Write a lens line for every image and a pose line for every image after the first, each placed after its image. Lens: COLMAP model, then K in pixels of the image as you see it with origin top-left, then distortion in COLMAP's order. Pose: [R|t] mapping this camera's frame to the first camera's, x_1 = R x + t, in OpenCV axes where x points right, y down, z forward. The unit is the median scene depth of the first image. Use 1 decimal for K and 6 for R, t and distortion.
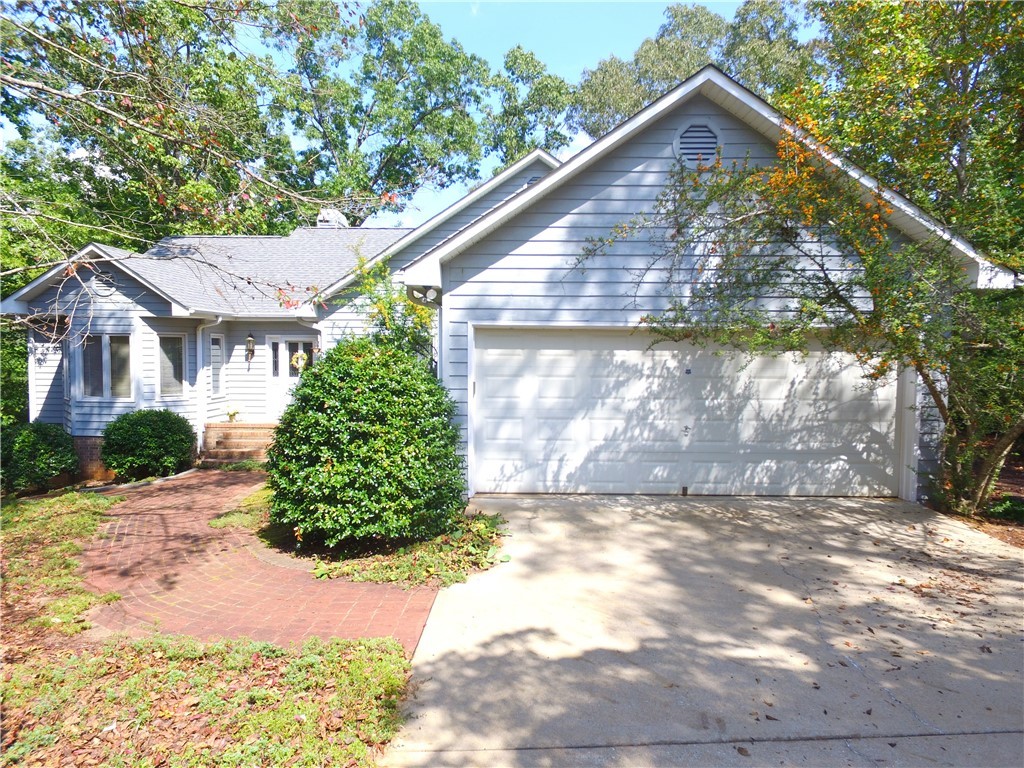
lens RADIAL K [[597.6, 0, 515.1], [0, 597.6, 383.4], [0, 0, 1]] dist [-0.012719, 0.016100]
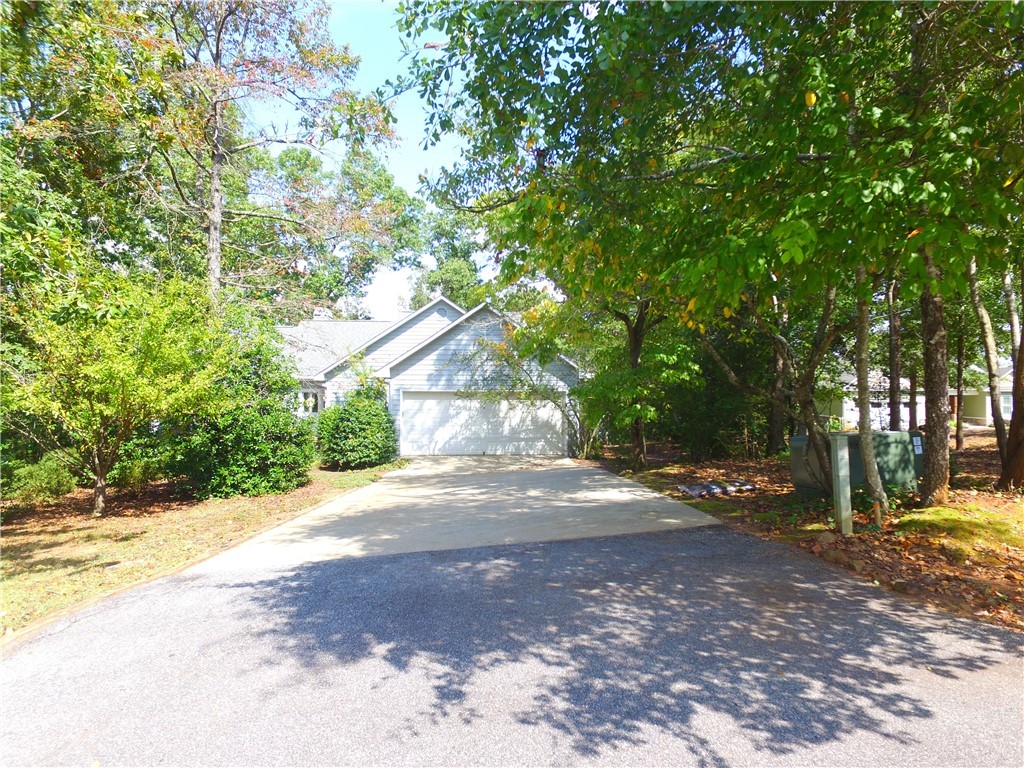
lens RADIAL K [[597.6, 0, 515.1], [0, 597.6, 383.4], [0, 0, 1]] dist [-0.012719, 0.016100]
pose [[0.997112, -0.001036, 0.075933, 0.128849], [0.005712, 0.998098, -0.061381, 0.018948], [-0.075725, 0.061638, 0.995222, -0.943457]]
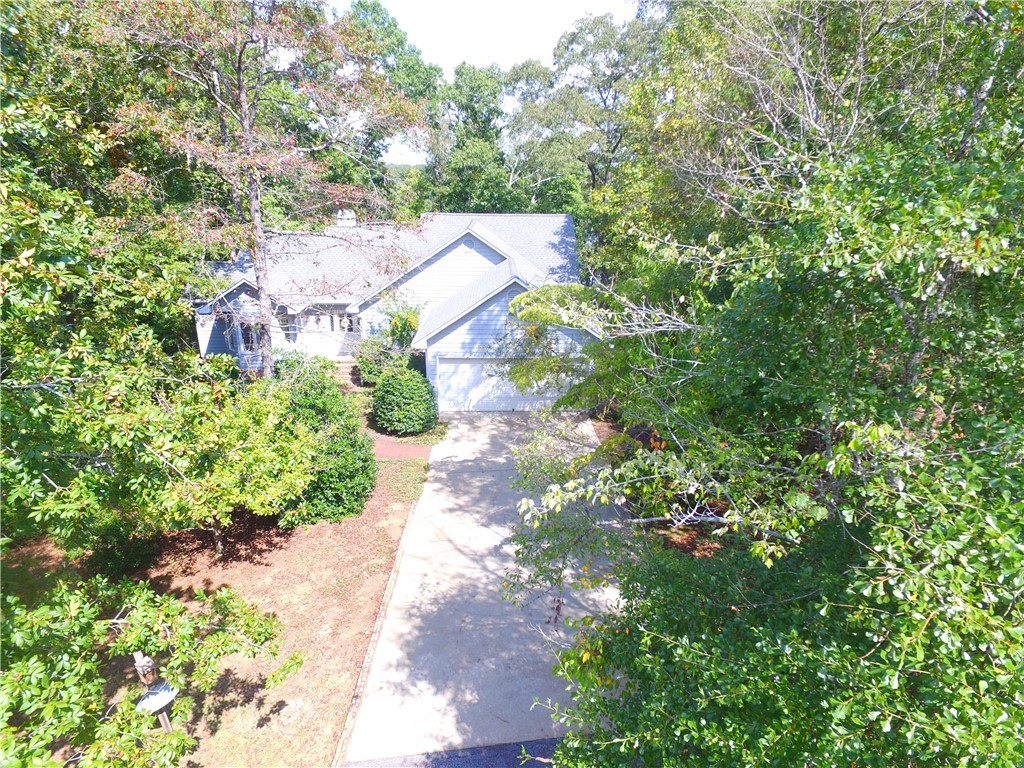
lens RADIAL K [[597.6, 0, 515.1], [0, 597.6, 383.4], [0, 0, 1]] dist [-0.012719, 0.016100]
pose [[0.998636, -0.011541, 0.050925, 0.084984], [-0.002446, 0.963859, 0.266403, -0.415734], [-0.052159, -0.266164, 0.962515, -1.021994]]
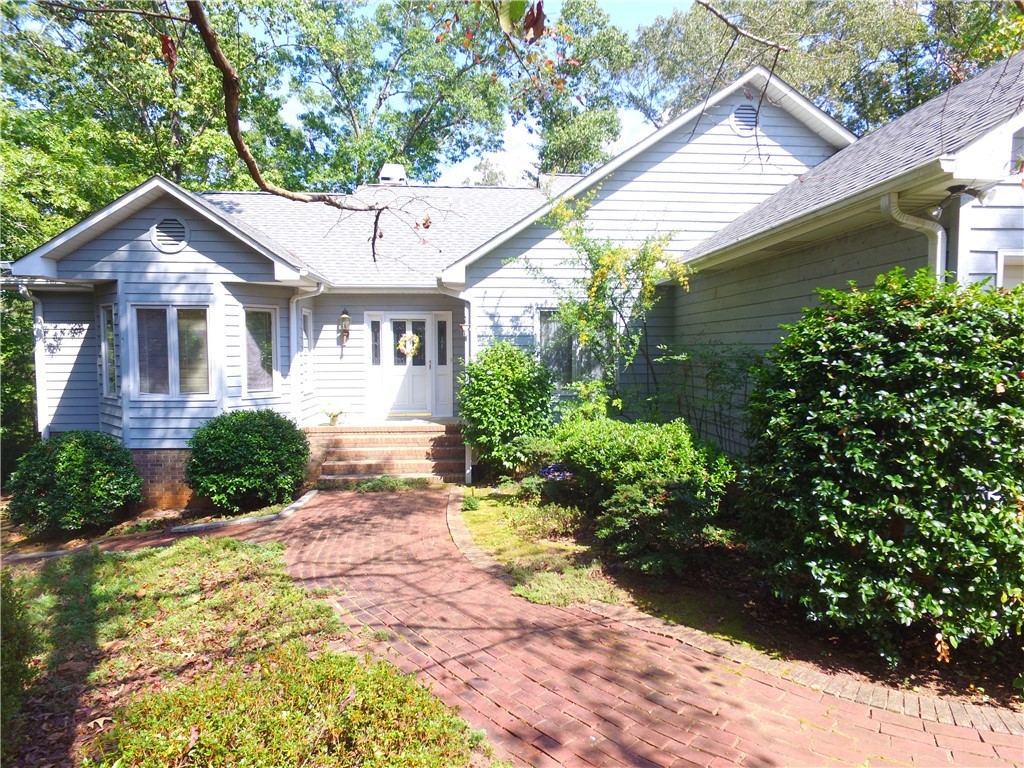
lens RADIAL K [[597.6, 0, 515.1], [0, 597.6, 383.4], [0, 0, 1]] dist [-0.012719, 0.016100]
pose [[0.995291, -0.014268, 0.095874, -0.346678], [0.013667, 0.999883, 0.006920, 0.010929], [-0.095962, -0.005577, 0.995369, 0.244620]]
